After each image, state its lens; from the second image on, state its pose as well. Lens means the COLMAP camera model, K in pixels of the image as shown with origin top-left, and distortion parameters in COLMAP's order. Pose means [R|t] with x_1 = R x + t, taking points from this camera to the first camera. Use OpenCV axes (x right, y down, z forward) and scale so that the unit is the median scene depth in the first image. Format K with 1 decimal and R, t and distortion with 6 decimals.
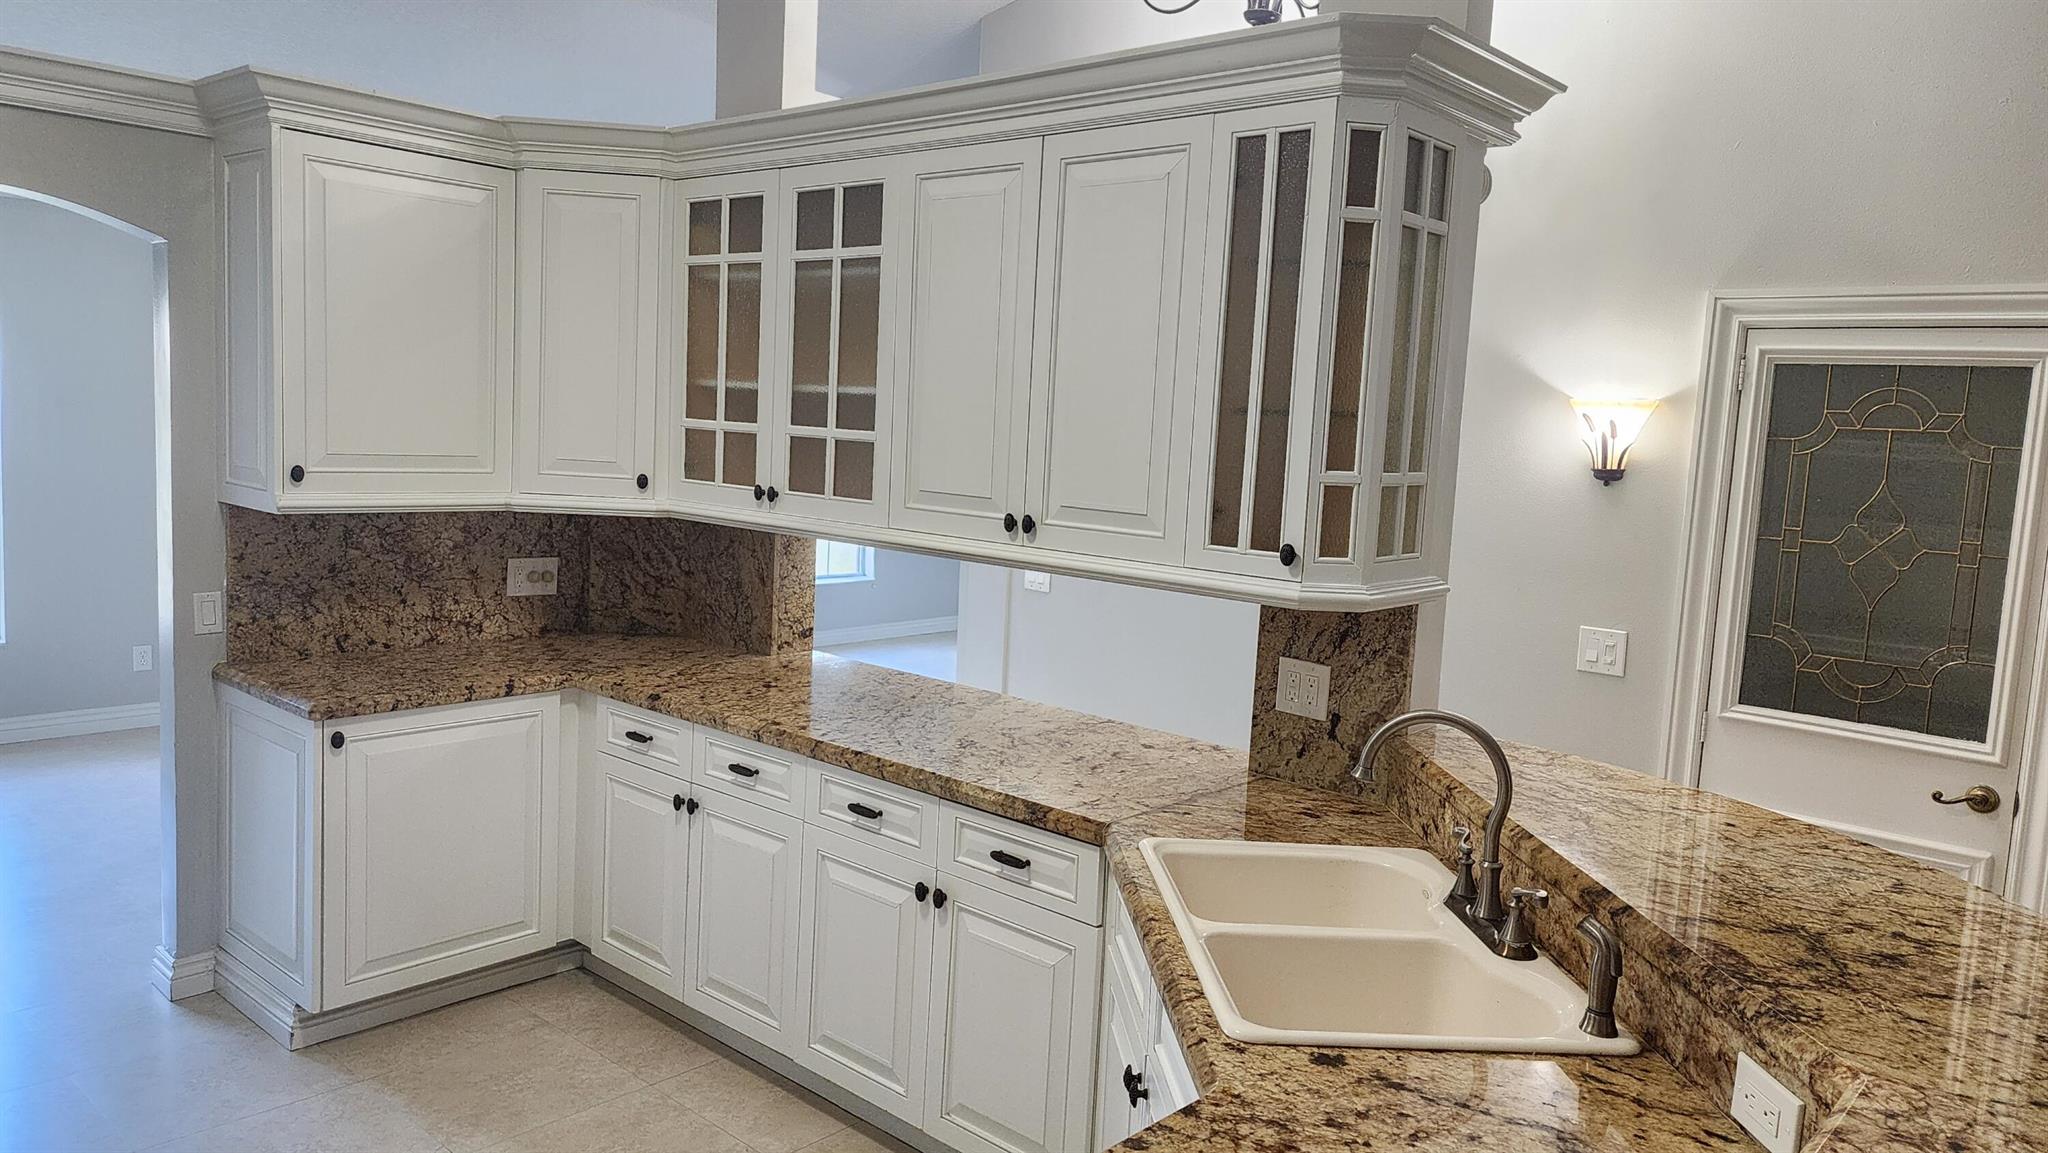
lens RADIAL K [[1410.4, 0, 1025.9], [0, 1410.4, 584.6], [0, 0, 1]] dist [0.122079, -0.141585]
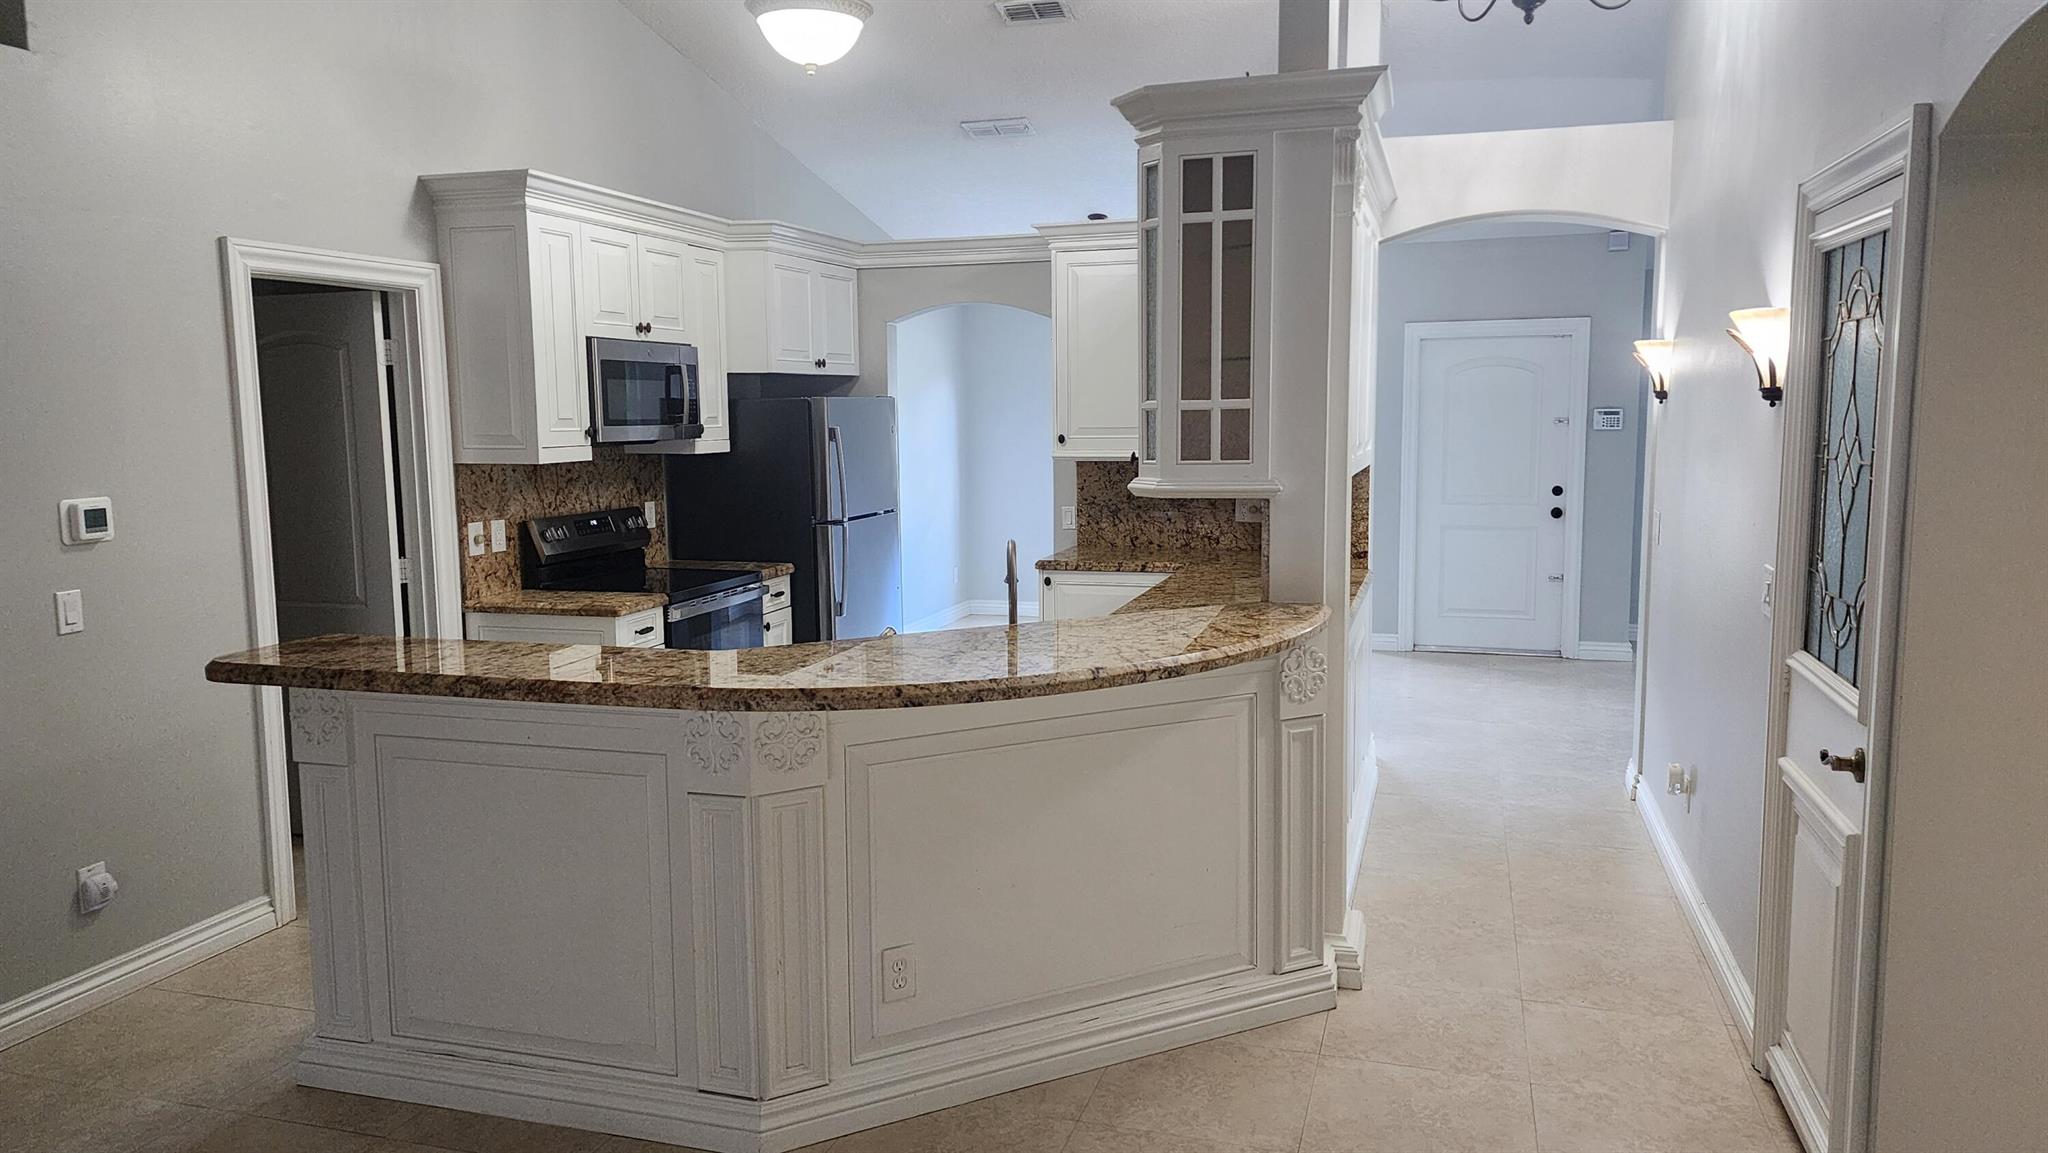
lens RADIAL K [[1410.4, 0, 1025.9], [0, 1410.4, 584.6], [0, 0, 1]] dist [0.122079, -0.141585]
pose [[0.409829, 0.061409, -0.910093, 1.007662], [-0.079083, 0.996367, 0.031618, 0.049278], [0.908728, 0.059014, 0.413197, 0.199487]]
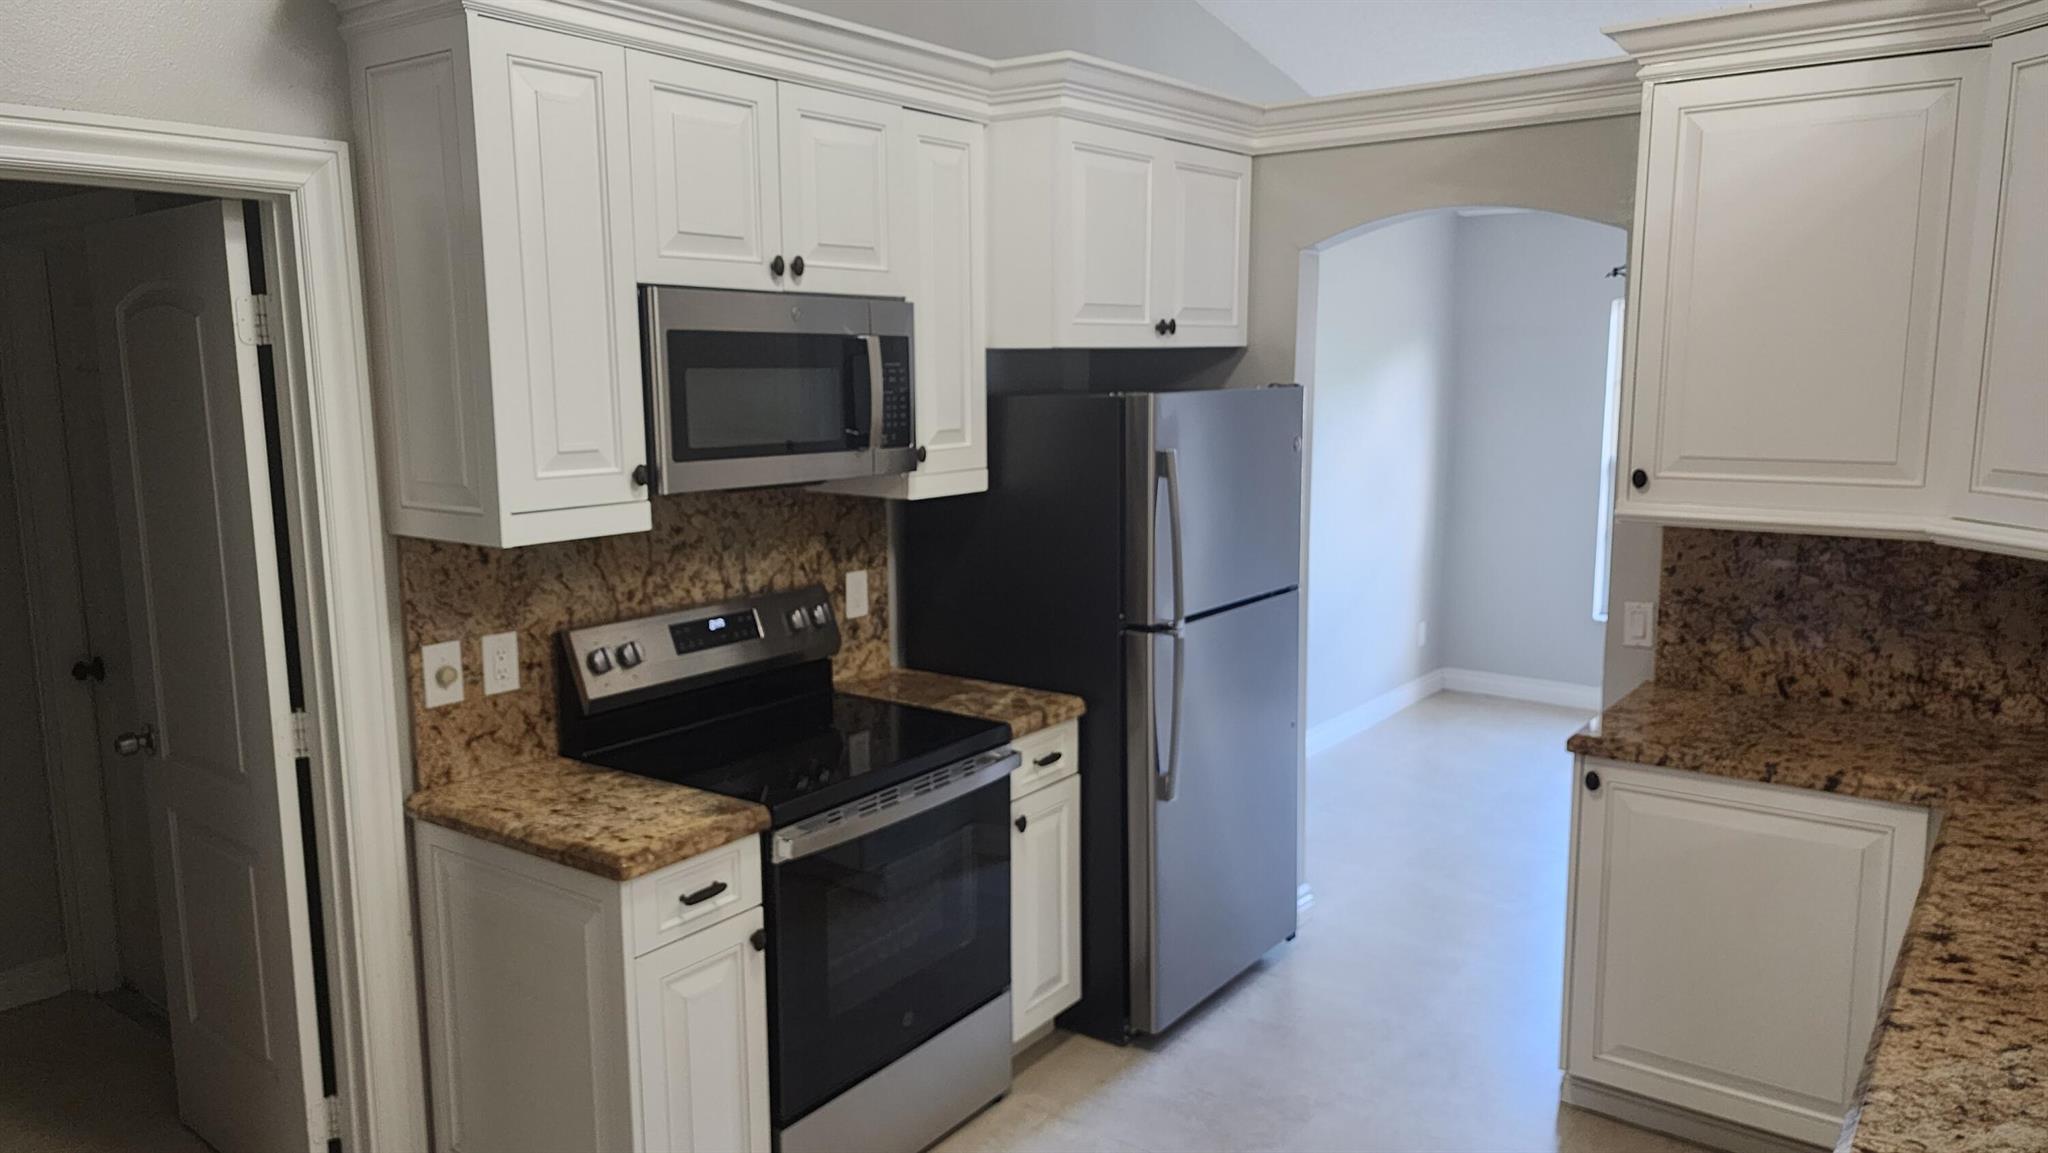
lens RADIAL K [[1410.4, 0, 1025.9], [0, 1410.4, 584.6], [0, 0, 1]] dist [0.122079, -0.141585]
pose [[0.083602, 0.105532, -0.990895, 0.306273], [-0.107567, 0.989522, 0.096310, -0.050773], [0.990677, 0.098536, 0.094078, 0.490756]]
